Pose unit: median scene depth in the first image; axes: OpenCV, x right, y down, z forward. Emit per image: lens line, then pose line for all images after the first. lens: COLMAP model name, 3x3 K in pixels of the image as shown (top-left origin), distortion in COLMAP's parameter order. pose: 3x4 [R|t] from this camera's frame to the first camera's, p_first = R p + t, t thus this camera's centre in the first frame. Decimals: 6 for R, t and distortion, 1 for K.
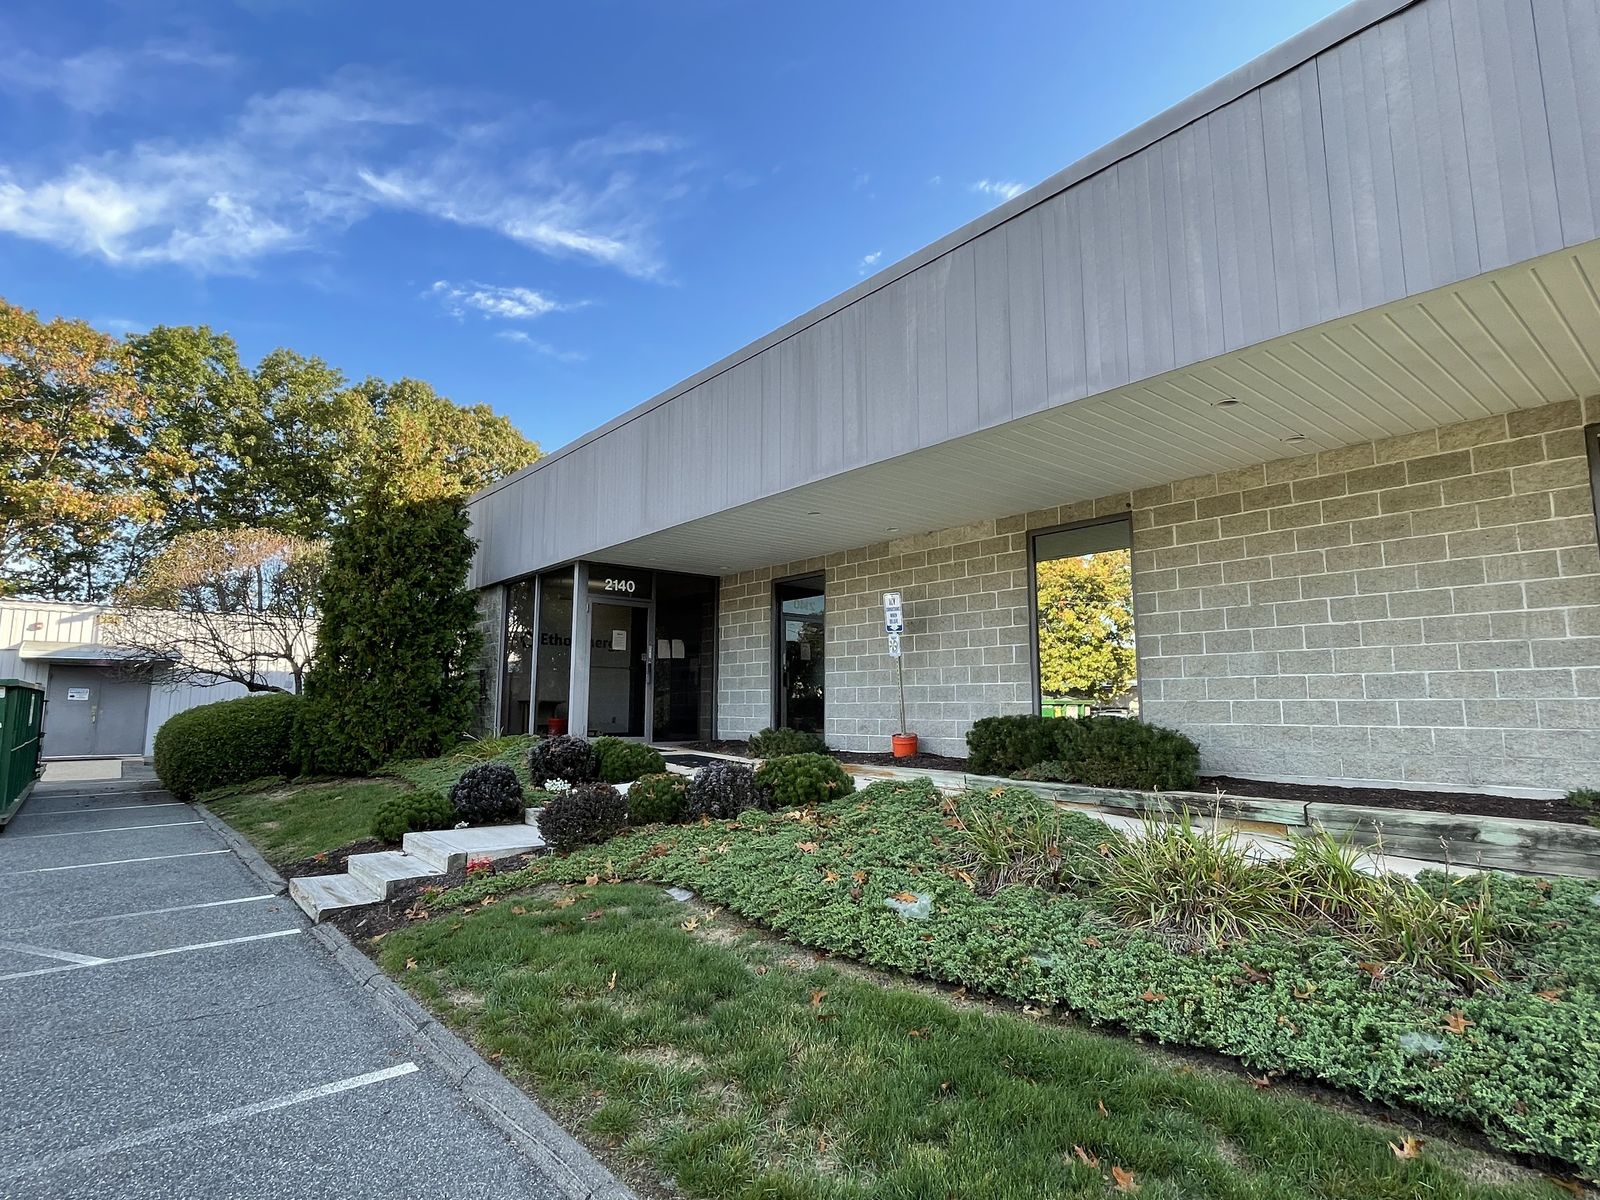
lens RADIAL K [[831.8, 0, 800.0], [0, 831.8, 600.0], [0, 0, 1]] dist [-0.001040, -0.001181]
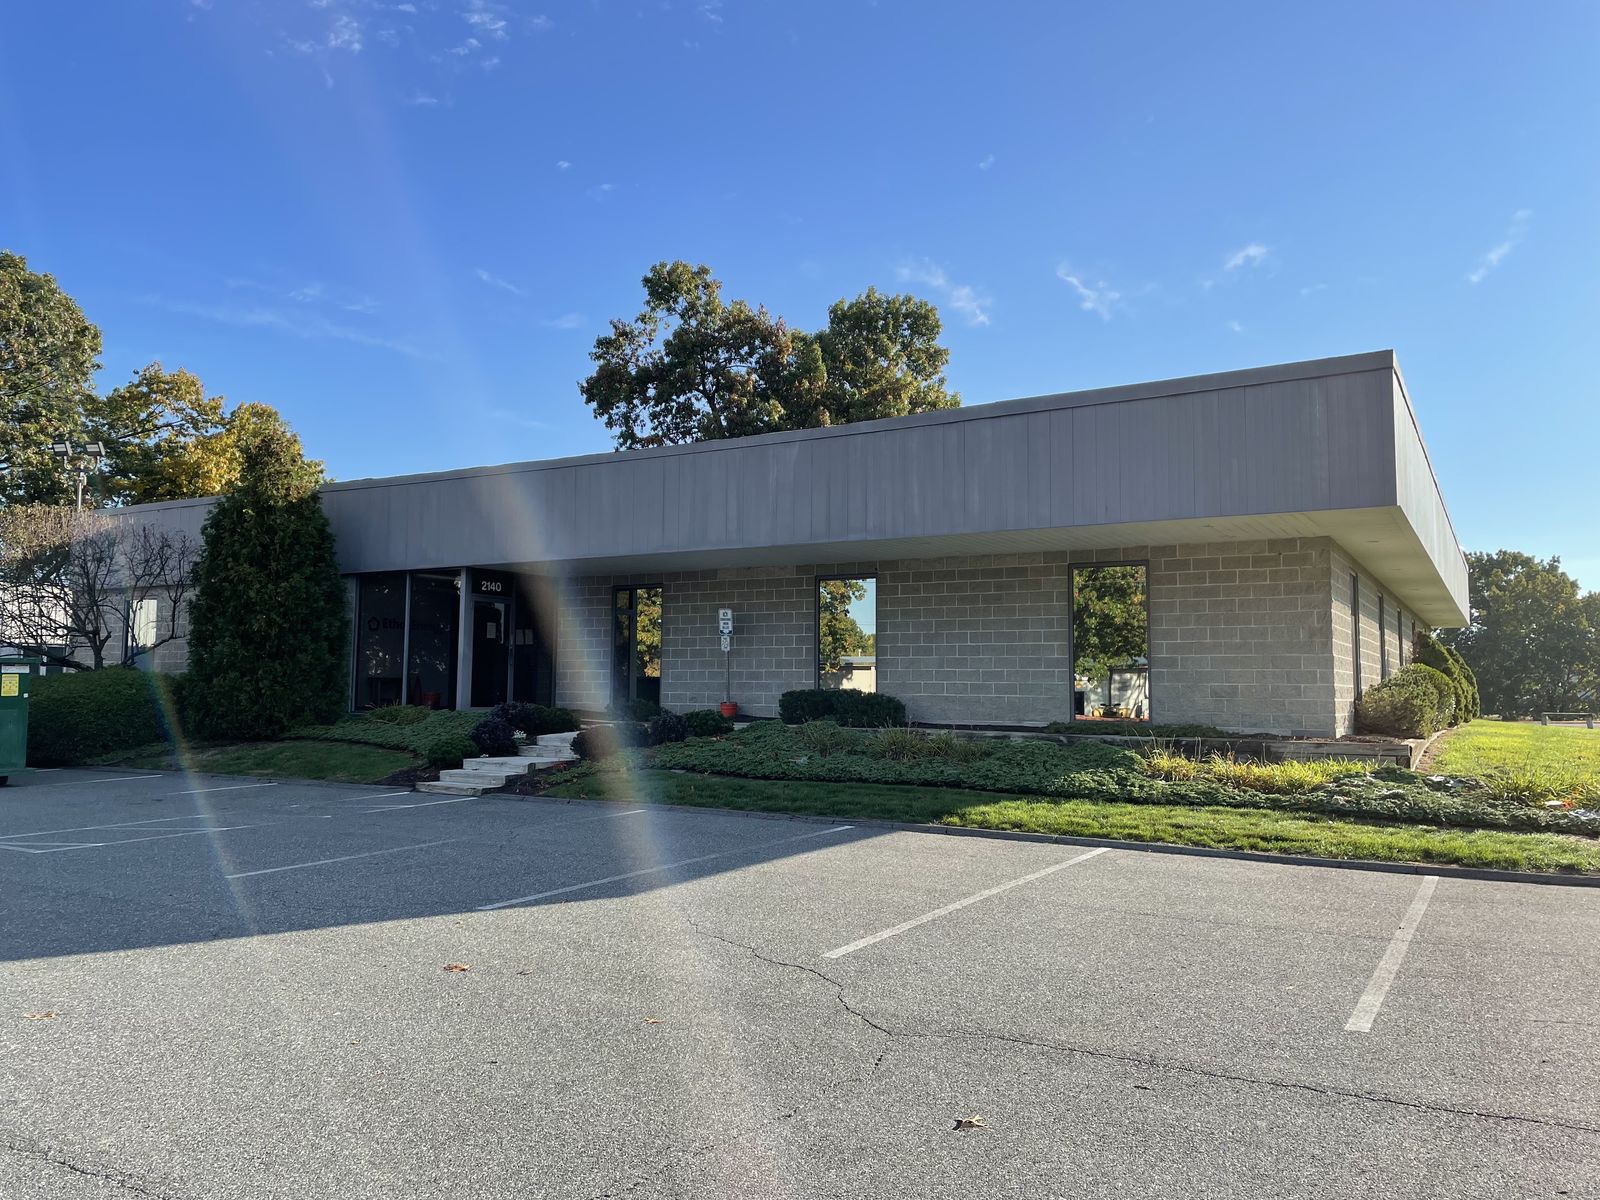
lens RADIAL K [[1048.5, 0, 800.0], [0, 1048.5, 600.0], [0, 0, 1]] dist [0.058527, -0.057187]
pose [[0.943482, 0.033357, 0.329741, -0.462634], [-0.048897, 0.998044, 0.038947, -0.124664], [-0.327797, -0.052870, 0.943268, -0.990922]]
